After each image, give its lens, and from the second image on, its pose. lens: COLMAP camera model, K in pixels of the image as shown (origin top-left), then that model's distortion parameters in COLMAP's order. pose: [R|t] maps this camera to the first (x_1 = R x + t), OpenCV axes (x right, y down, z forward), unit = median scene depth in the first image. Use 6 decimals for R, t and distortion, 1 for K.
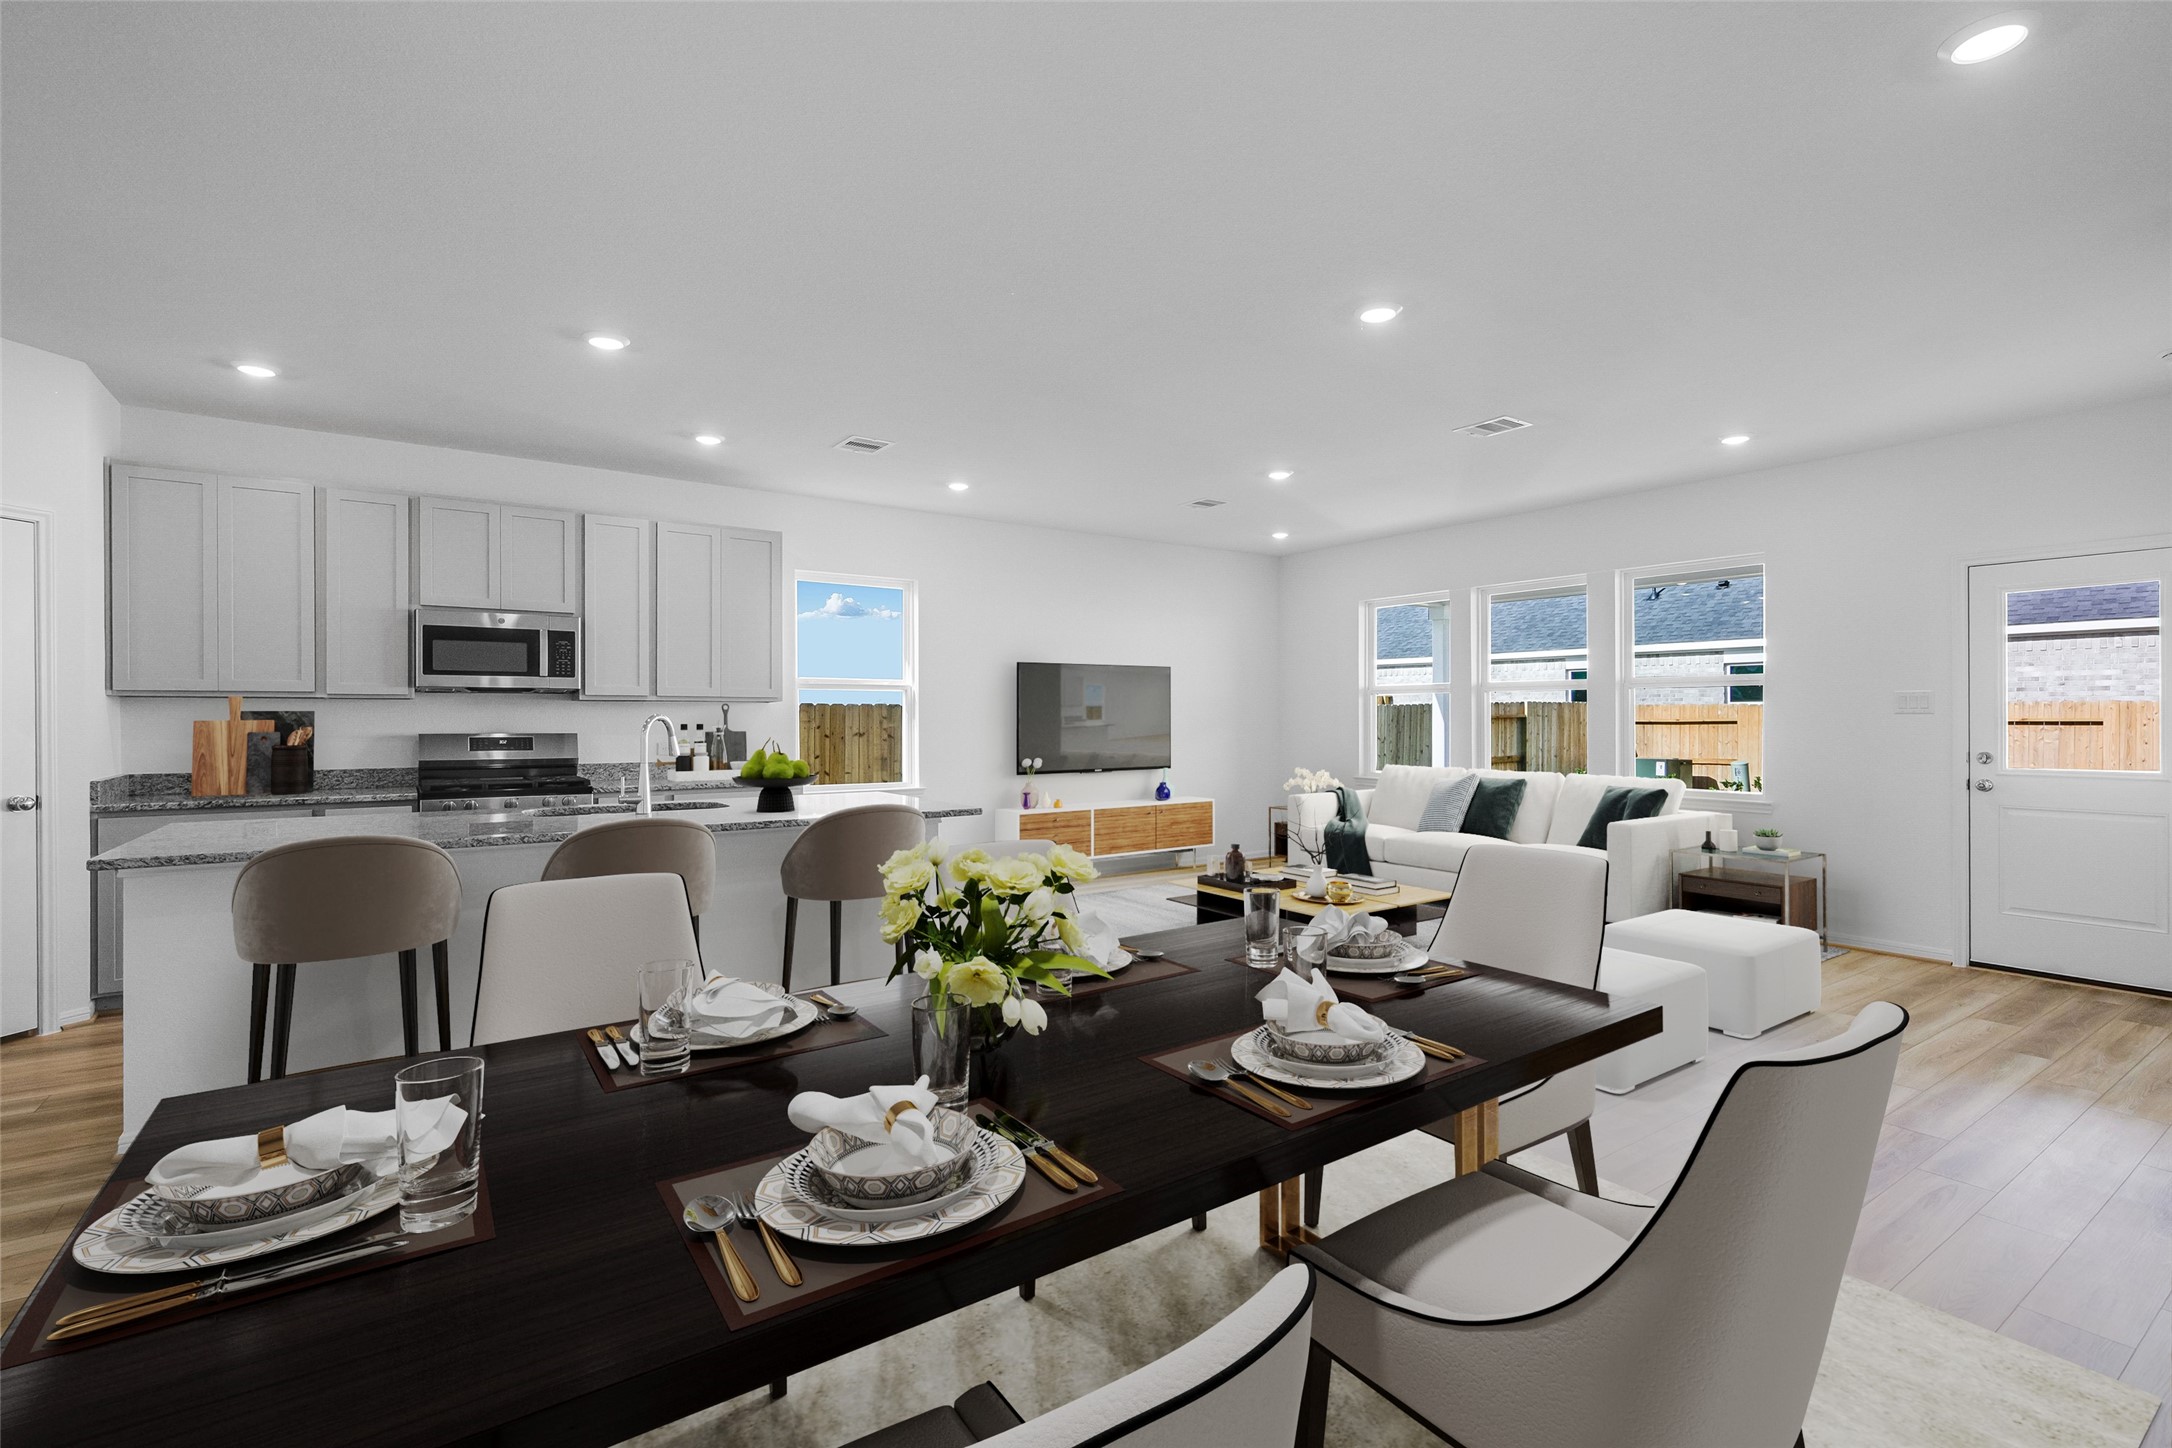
lens RADIAL K [[973.1, 0, 1082.3], [0, 973.1, 722.9], [0, 0, 1]] dist [0.003398, 0.000218]
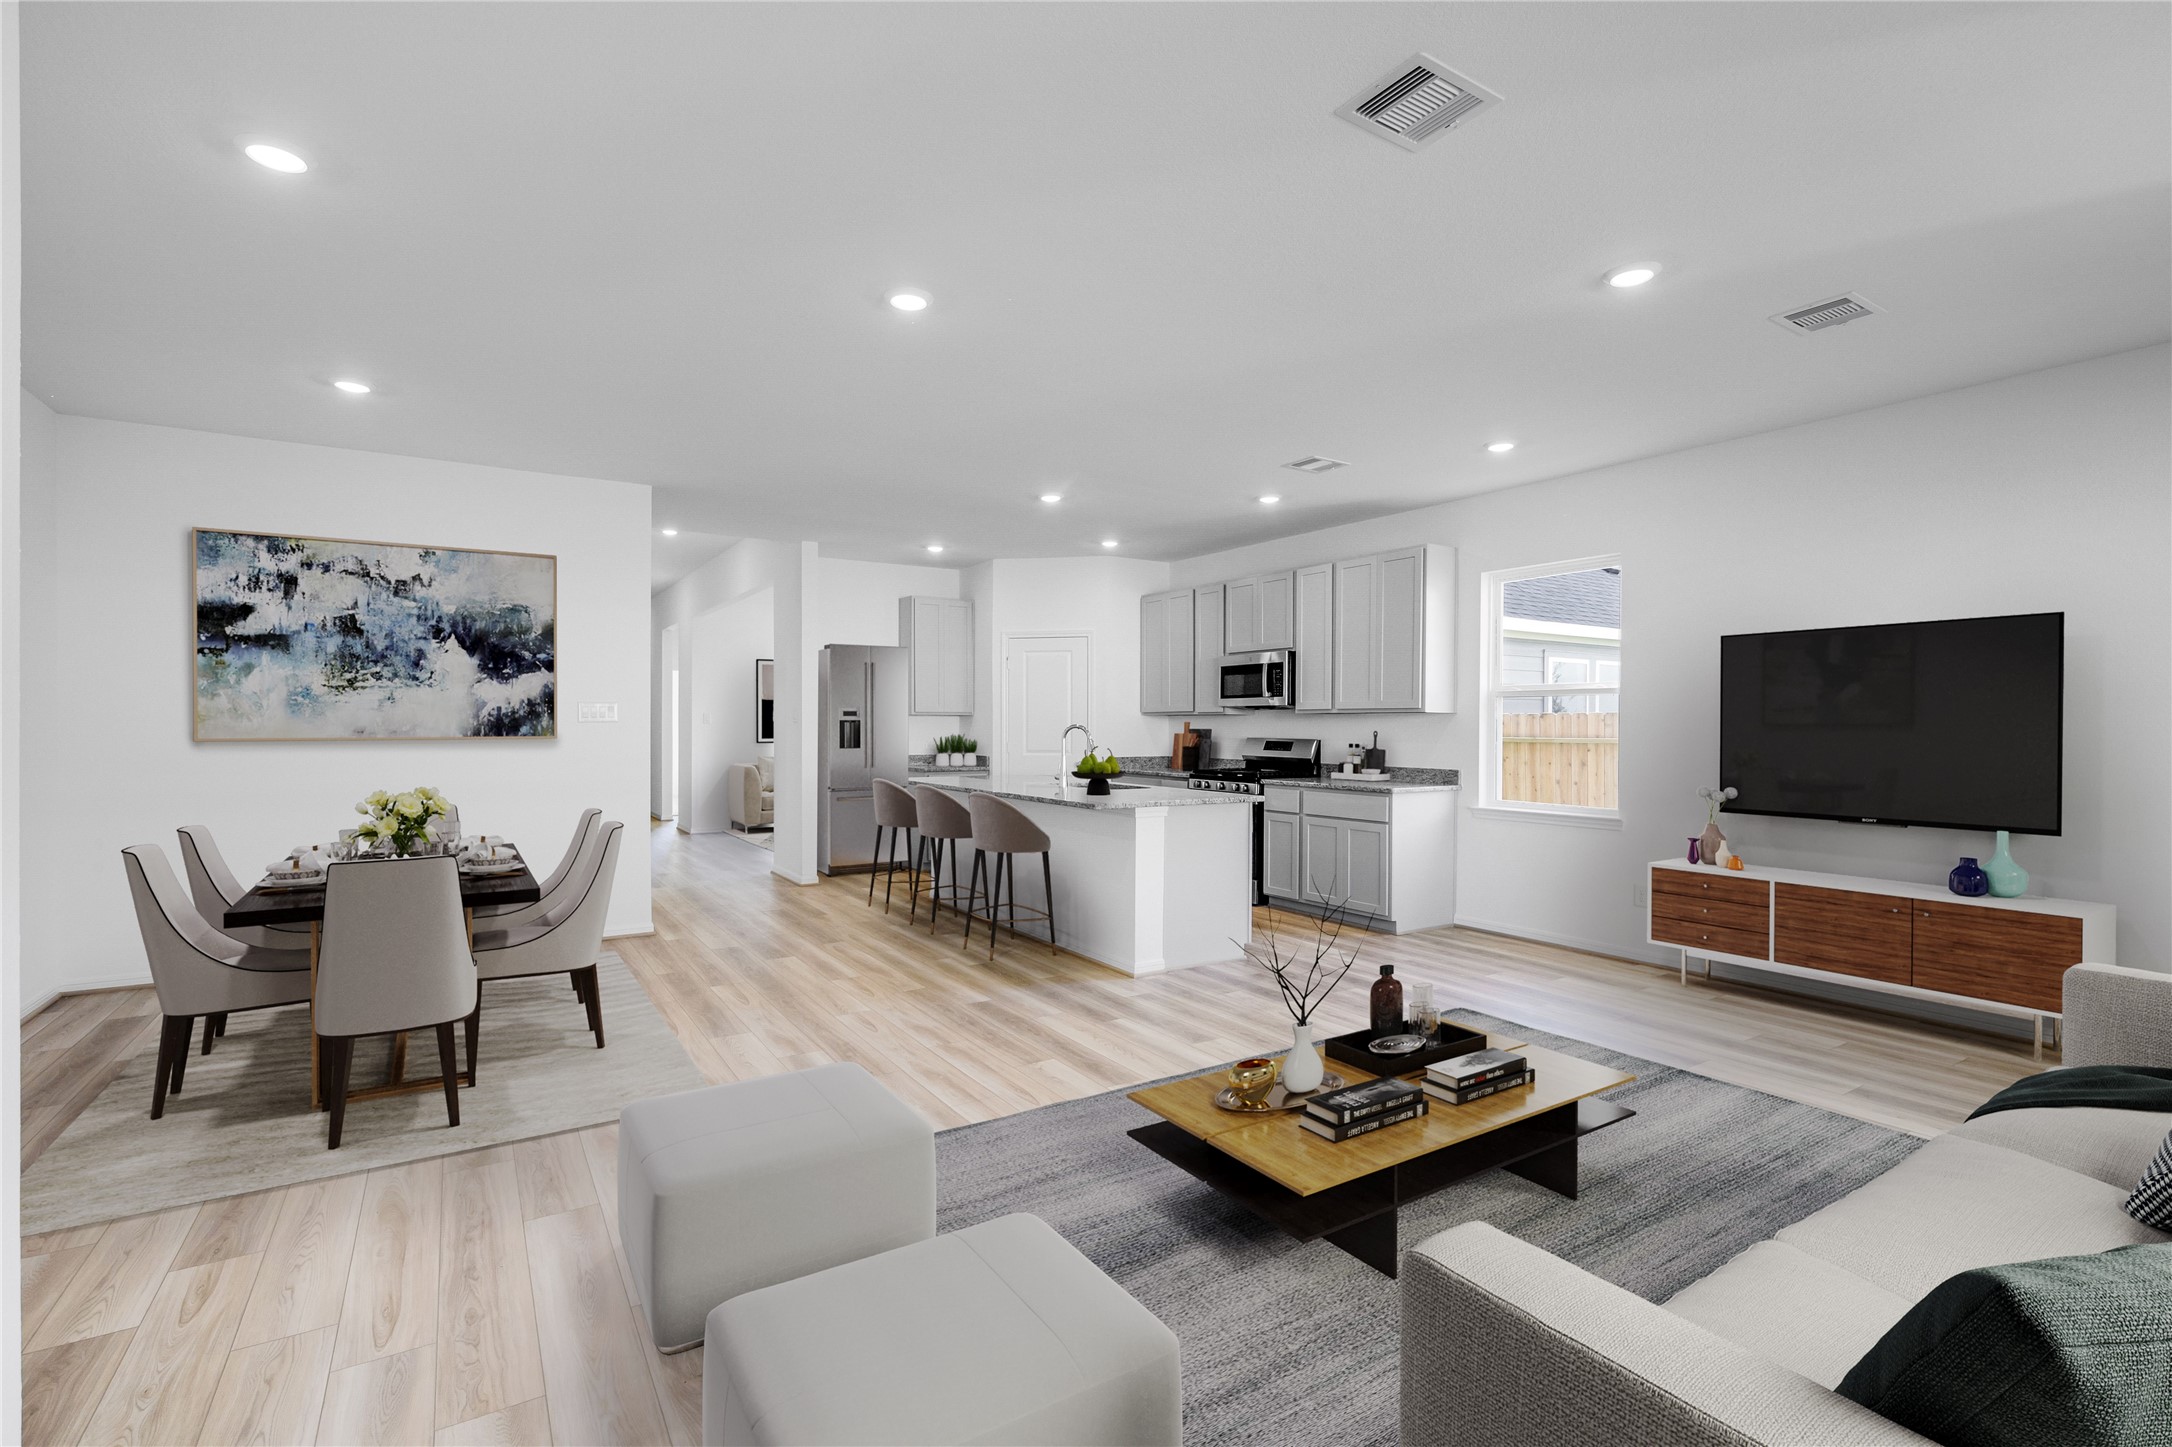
lens RADIAL K [[973.1, 0, 1080.3], [0, 973.1, 729.4], [0, 0, 1]] dist [0.003398, 0.000218]
pose [[-0.060344, 0.002031, -0.998176, 0.809135], [0.000161, 0.999998, 0.002025, -0.004665], [0.998178, -0.000039, -0.060344, 0.807196]]
